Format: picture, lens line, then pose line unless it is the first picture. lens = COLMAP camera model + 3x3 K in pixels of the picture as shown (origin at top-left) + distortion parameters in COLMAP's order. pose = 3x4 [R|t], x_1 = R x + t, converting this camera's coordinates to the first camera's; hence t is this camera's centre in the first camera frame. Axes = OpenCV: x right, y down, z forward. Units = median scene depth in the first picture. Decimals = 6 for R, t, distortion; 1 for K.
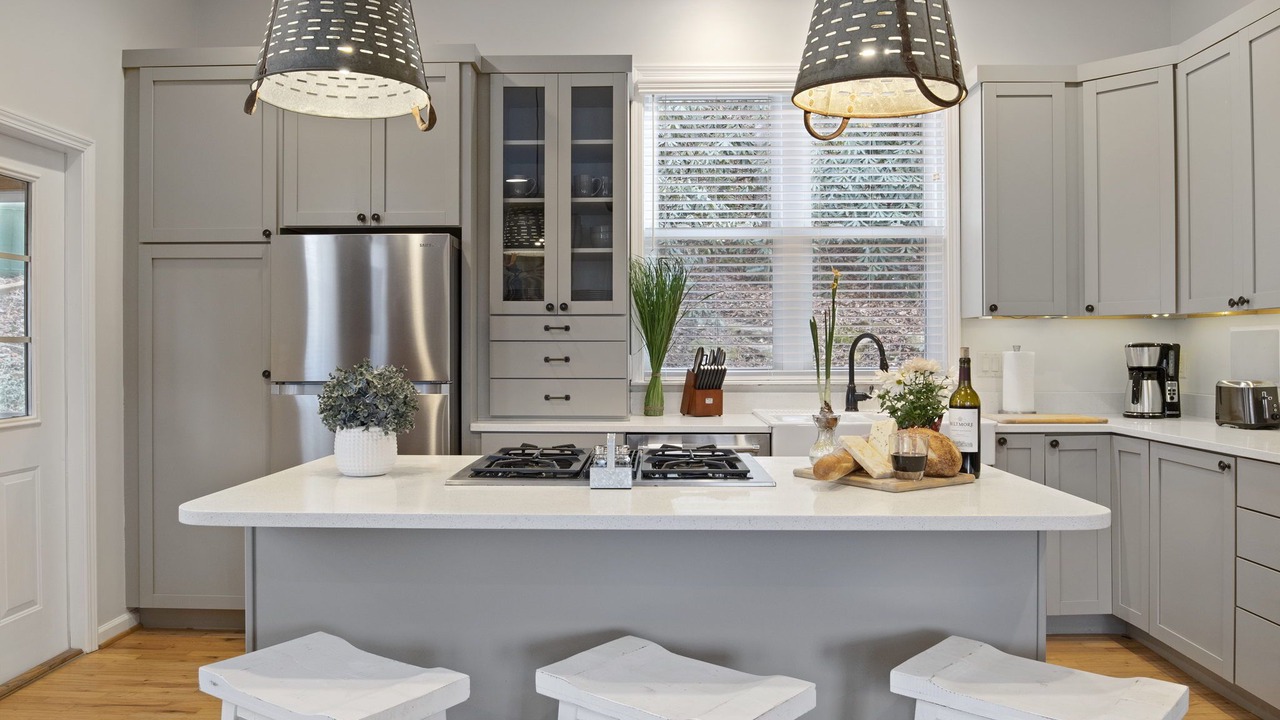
lens RADIAL K [[911.6, 0, 636.0], [0, 911.6, 347.1], [0, 0, 1]] dist [-0.031042, 0.000365]
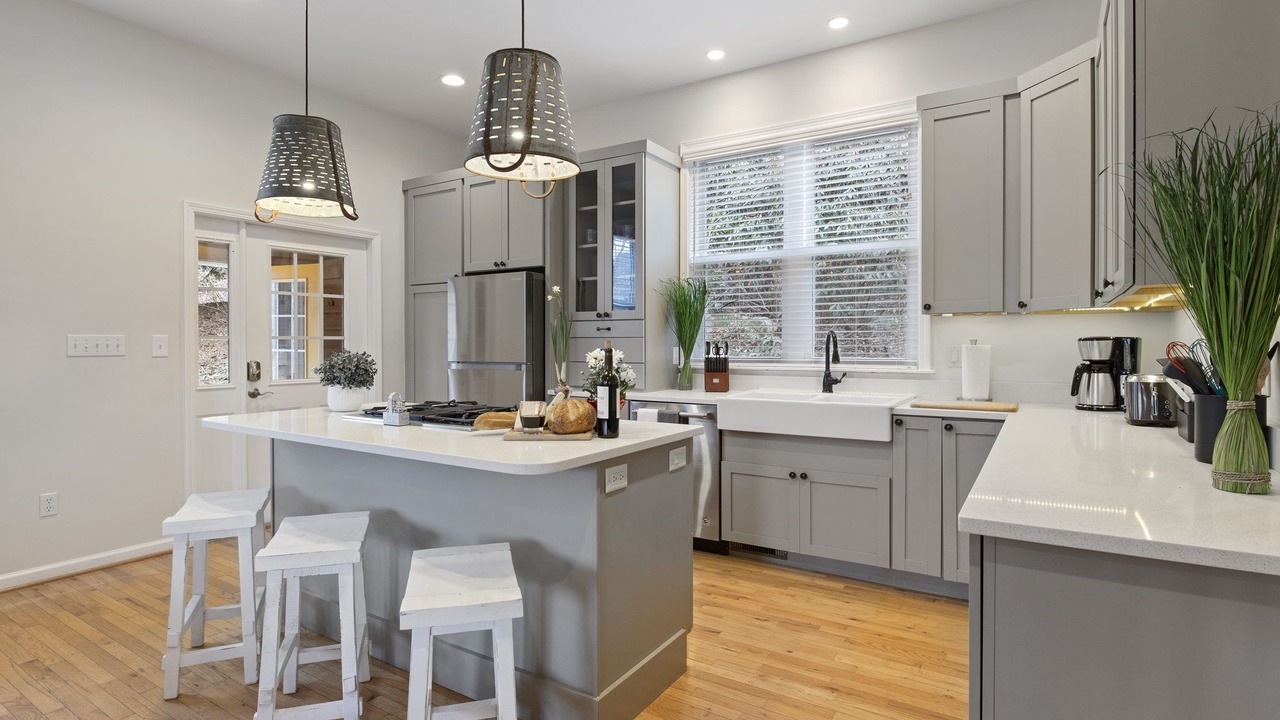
lens RADIAL K [[641.5, 0, 639.5], [0, 641.5, 347.2], [0, 0, 1]] dist [-0.007163, -0.000343]
pose [[0.854809, 0.003136, -0.518934, 0.514396], [0.000638, 0.999975, 0.007093, 0.001940], [0.518943, -0.006394, 0.854785, 0.120430]]
